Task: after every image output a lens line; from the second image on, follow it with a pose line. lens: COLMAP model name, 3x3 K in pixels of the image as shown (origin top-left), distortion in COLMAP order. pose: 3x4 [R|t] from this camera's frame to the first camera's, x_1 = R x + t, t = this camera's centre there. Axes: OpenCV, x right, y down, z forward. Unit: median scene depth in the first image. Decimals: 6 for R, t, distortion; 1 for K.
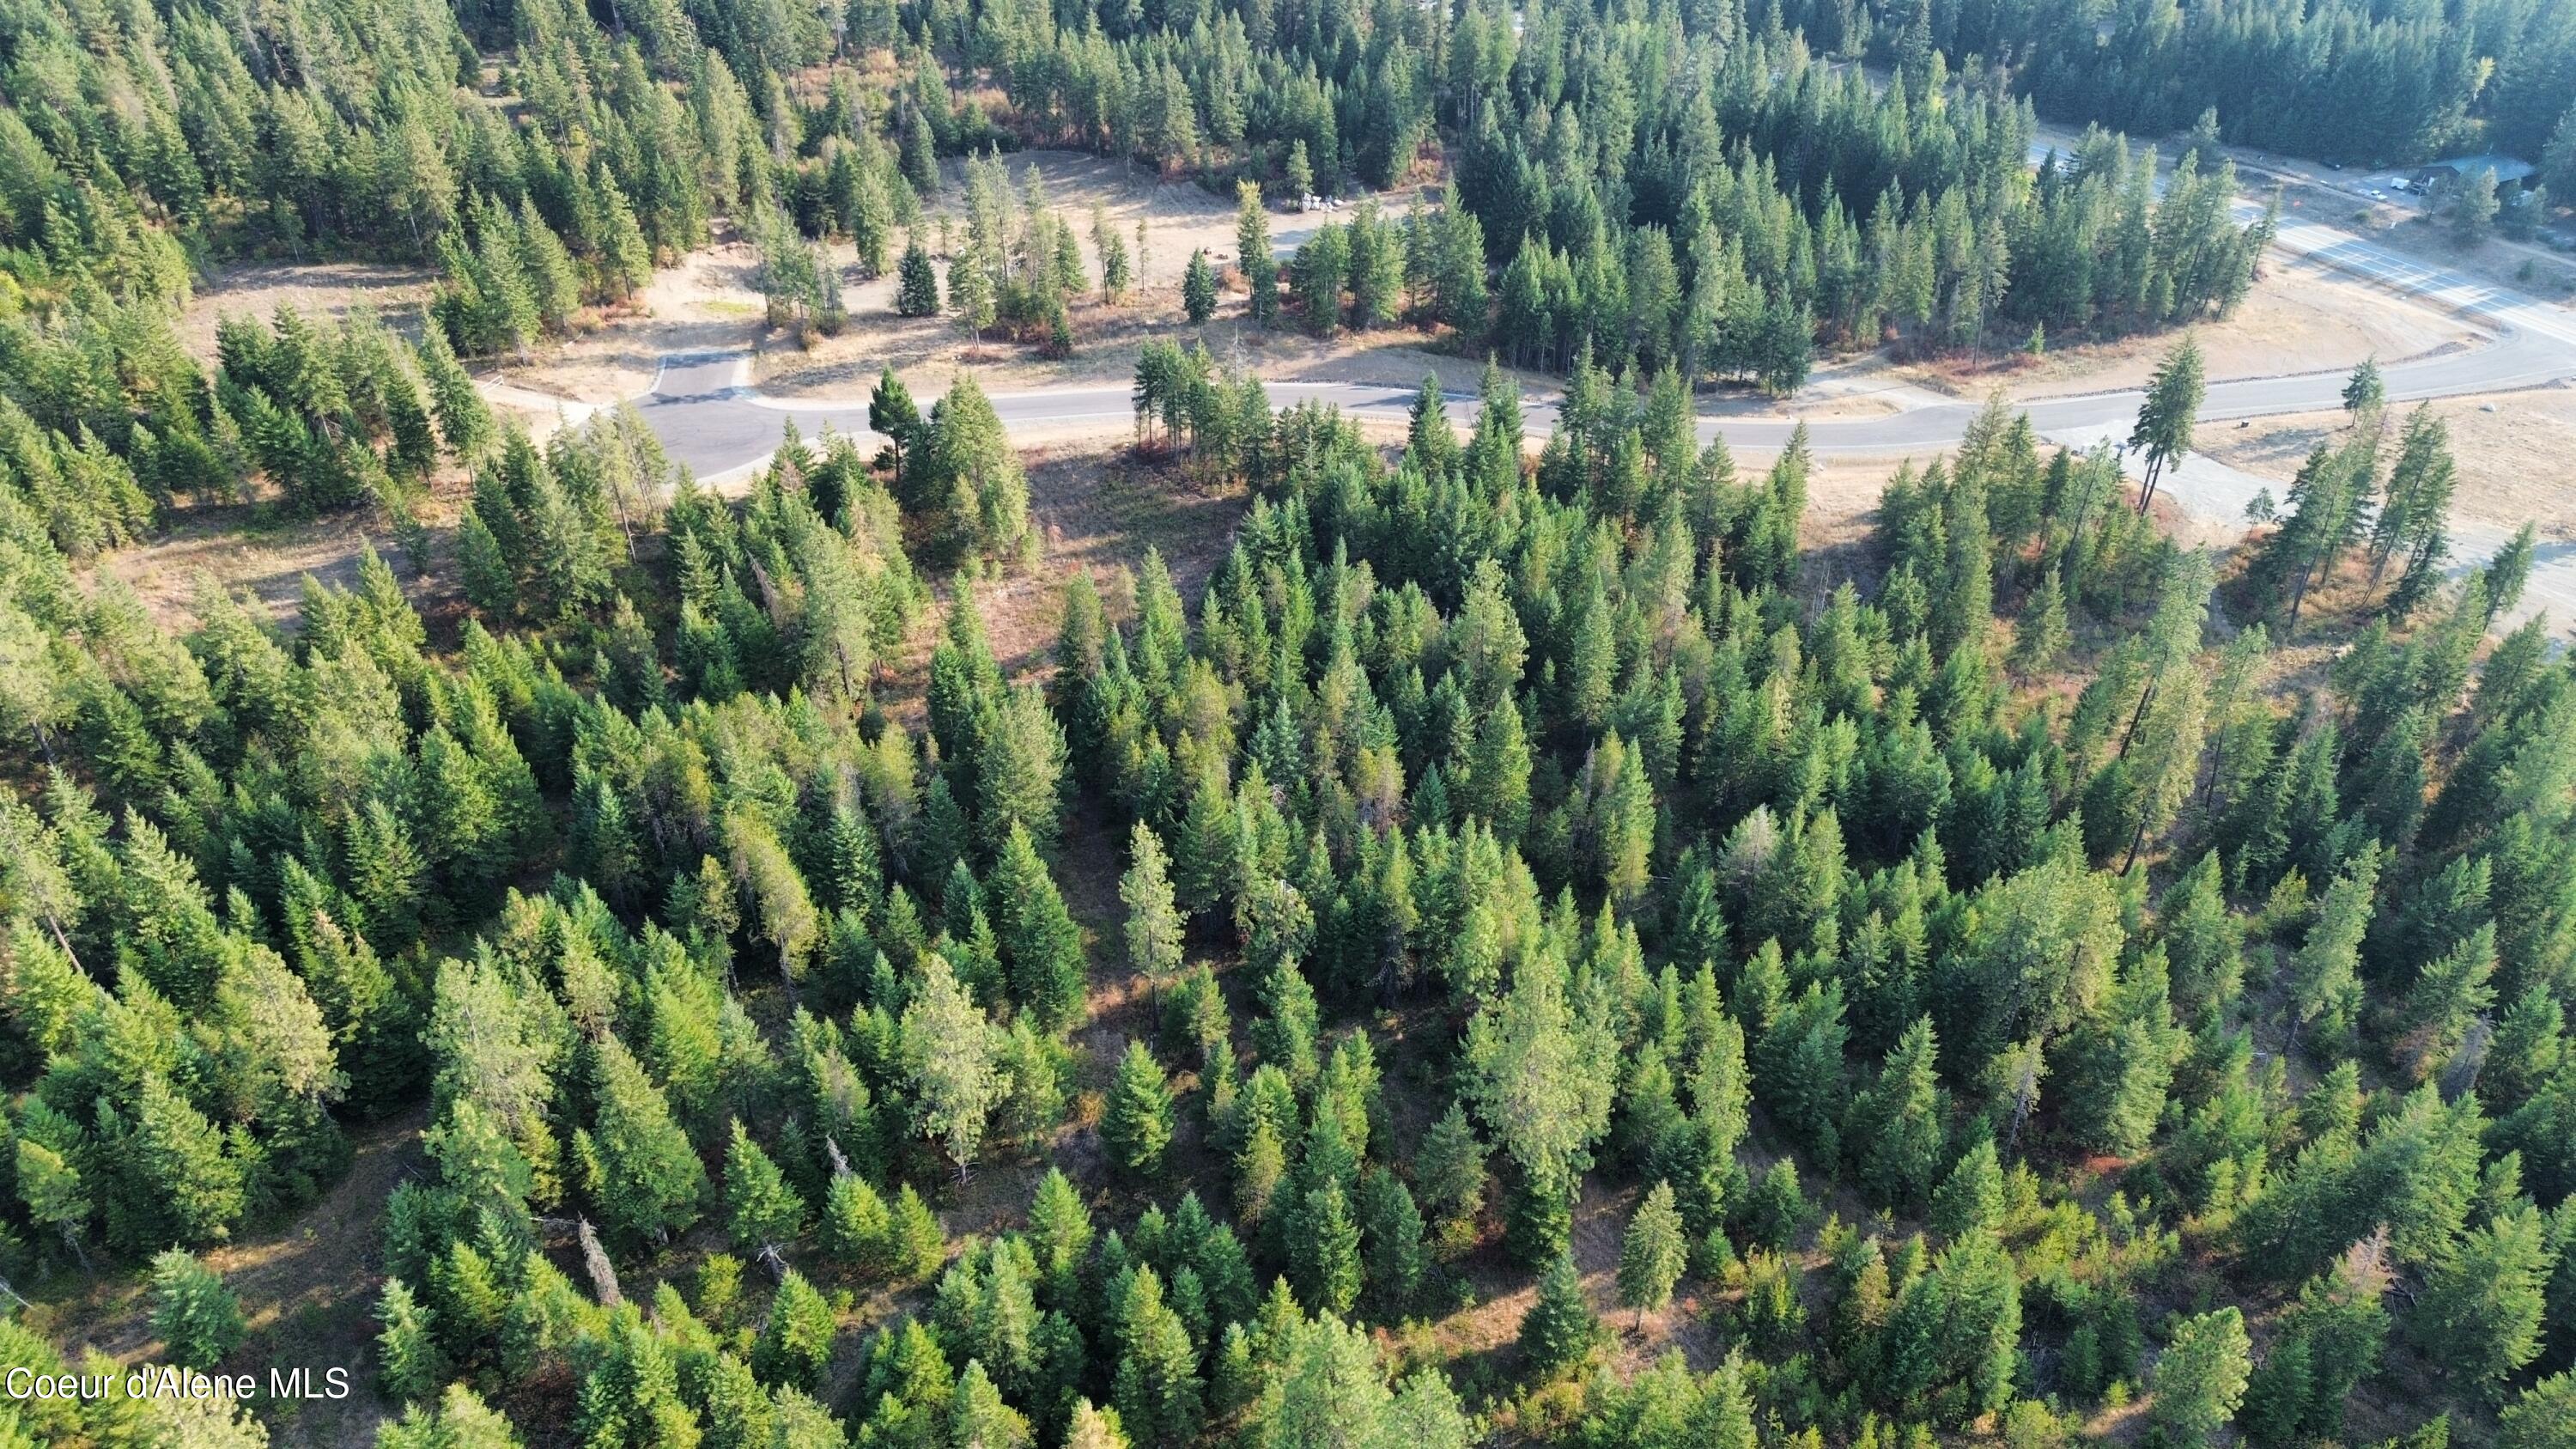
lens RADIAL K [[1809.1, 0, 1293.5], [0, 1809.1, 729.1], [0, 0, 1]] dist [0.063802, -0.056665]
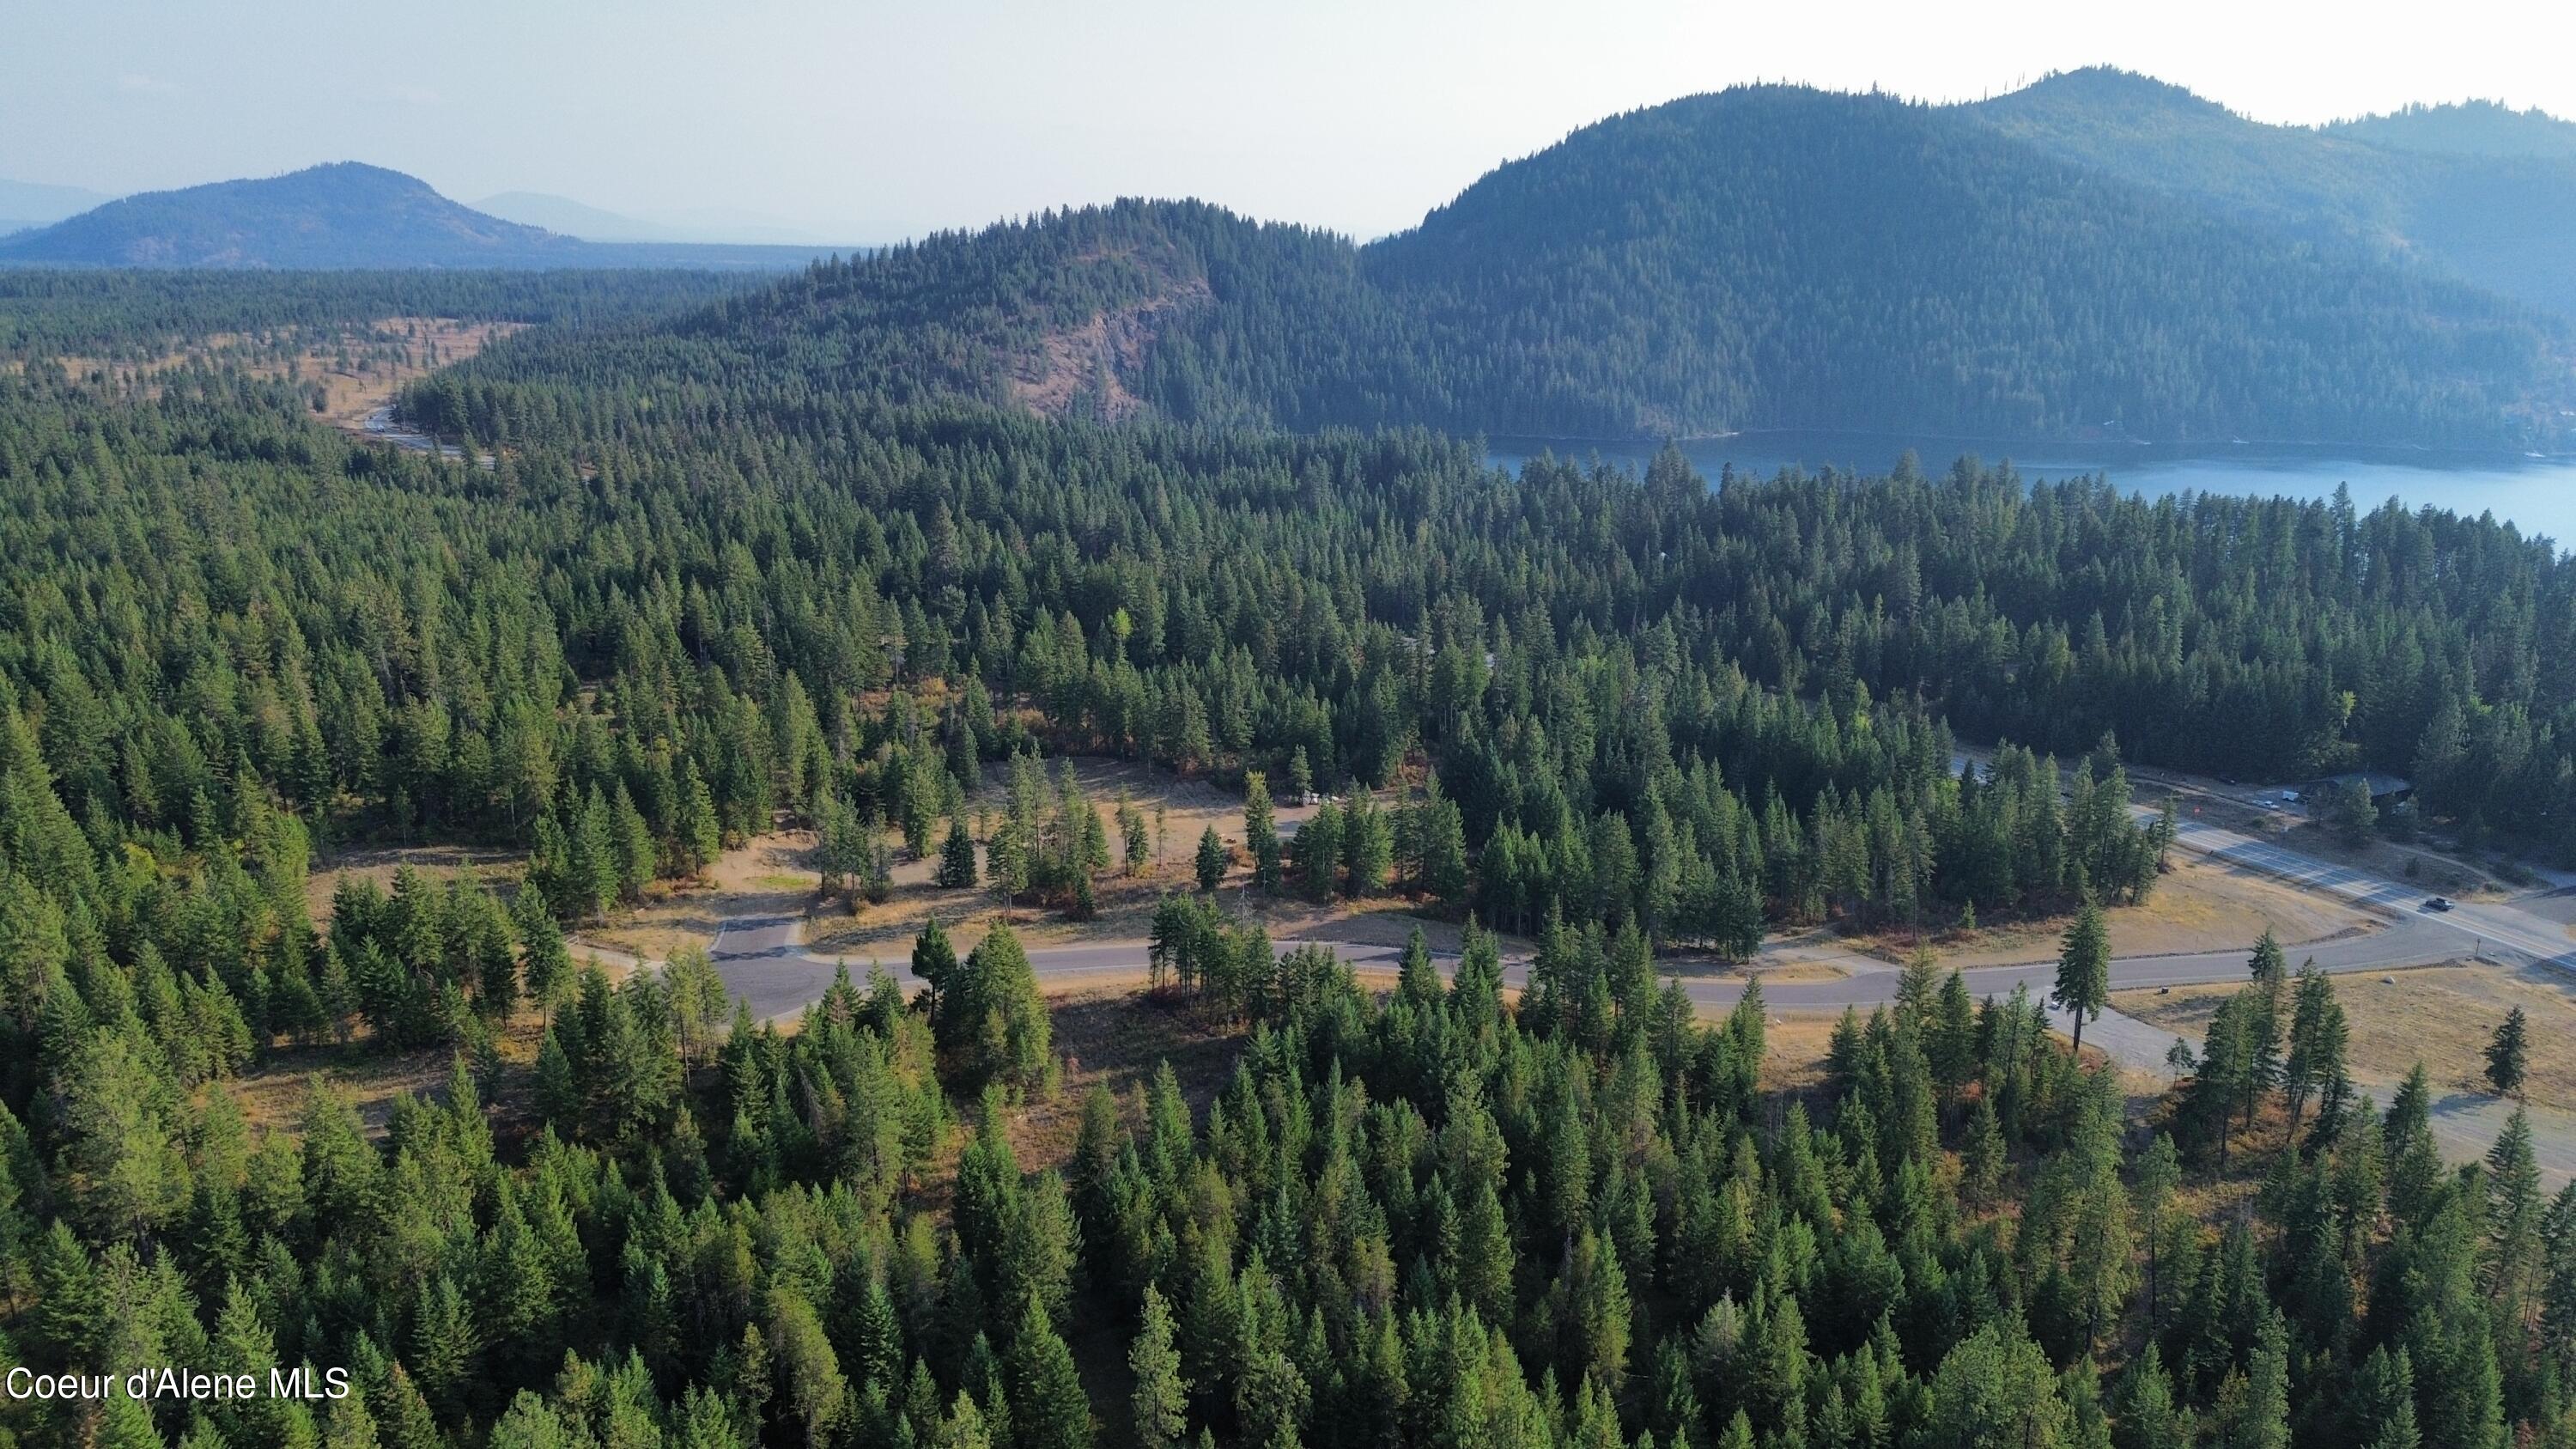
lens RADIAL K [[1809.1, 0, 1290.4], [0, 1809.1, 731.4], [0, 0, 1]] dist [0.063802, -0.056665]
pose [[0.999985, 0.004550, -0.002914, 0.000513], [-0.005263, 0.942127, -0.335214, 0.064652], [0.001220, 0.335224, 0.942138, -0.090860]]
